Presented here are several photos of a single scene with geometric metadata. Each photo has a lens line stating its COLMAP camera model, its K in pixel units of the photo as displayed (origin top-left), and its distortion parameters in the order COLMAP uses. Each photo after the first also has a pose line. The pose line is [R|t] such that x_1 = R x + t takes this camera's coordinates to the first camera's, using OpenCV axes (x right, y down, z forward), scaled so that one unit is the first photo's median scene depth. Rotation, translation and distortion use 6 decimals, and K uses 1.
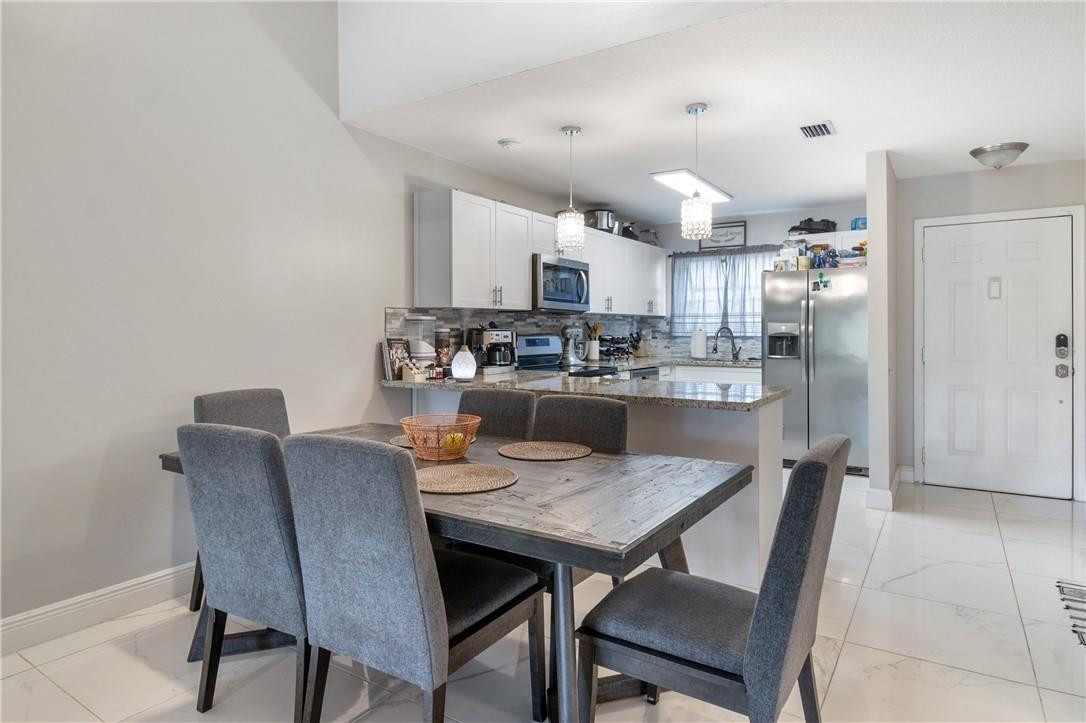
lens RADIAL K [[601.9, 0, 553.4], [0, 601.9, 330.1], [0, 0, 1]] dist [0.005984, -0.010667]
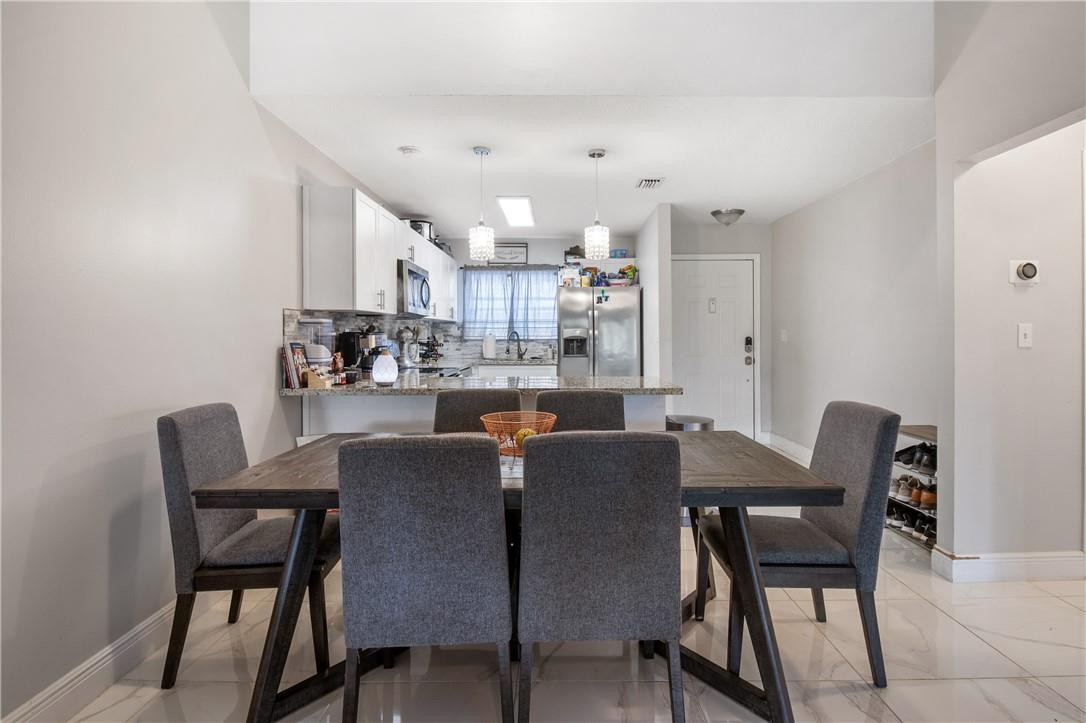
lens RADIAL K [[547.7, 0, 548.0], [0, 547.7, 335.2], [0, 0, 1]] dist [-0.003076, -0.002919]
pose [[0.849668, -0.000899, 0.527317, -0.270517], [0.000641, 1.000000, 0.000673, 0.001408], [-0.527318, -0.000234, 0.849668, 0.063437]]
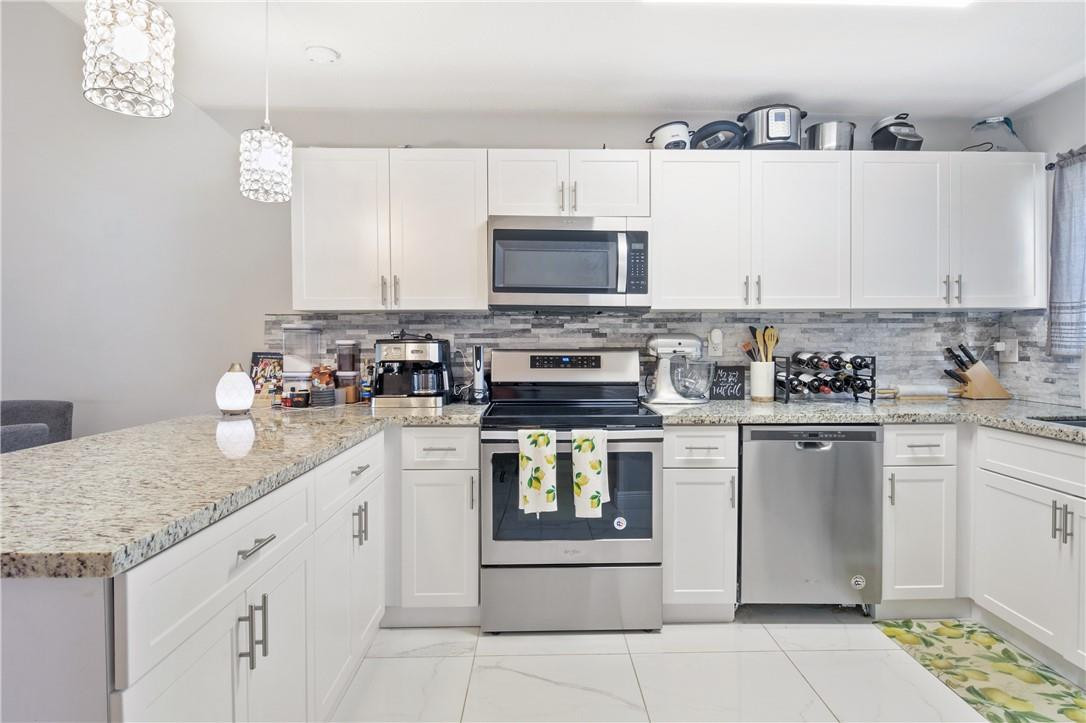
lens RADIAL K [[601.9, 0, 554.2], [0, 601.9, 346.7], [0, 0, 1]] dist [0.005984, -0.010667]
pose [[0.575616, 0.004445, -0.817708, 0.443190], [0.001435, 0.999978, 0.006446, 0.000880], [0.817719, -0.004884, 0.575597, 0.613417]]
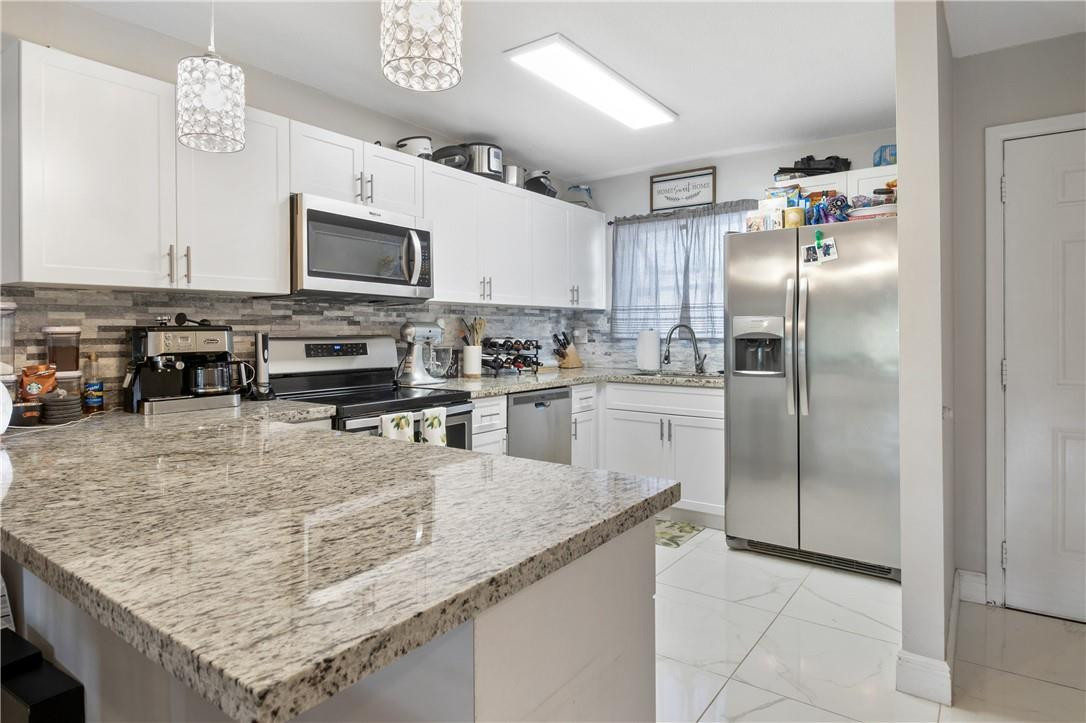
lens RADIAL K [[601.9, 0, 552.4], [0, 601.9, 333.2], [0, 0, 1]] dist [0.005984, -0.010667]
pose [[0.998939, -0.002817, -0.045970, 0.206431], [0.002970, 0.999990, 0.003261, 0.002175], [0.045961, -0.003394, 0.998937, 0.391526]]
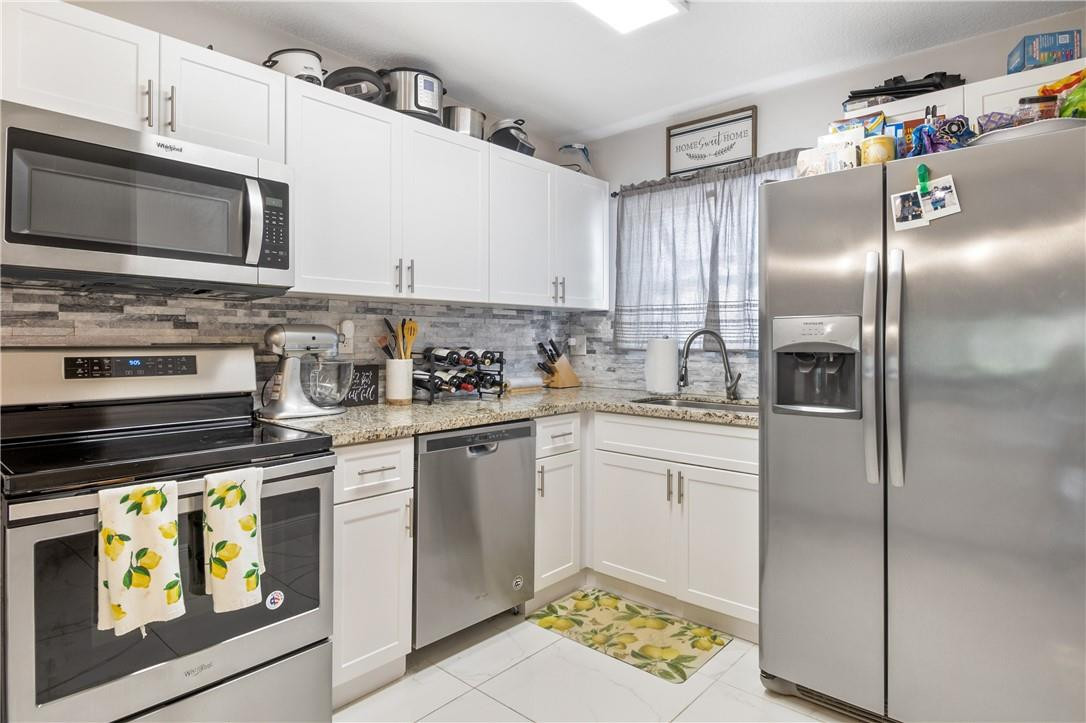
lens RADIAL K [[601.9, 0, 558.8], [0, 601.9, 337.6], [0, 0, 1]] dist [0.005984, -0.010667]
pose [[0.991249, 0.001151, -0.132003, 0.280272], [-0.001506, 0.999996, -0.002587, 0.002324], [0.131999, 0.002763, 0.991246, 0.626011]]
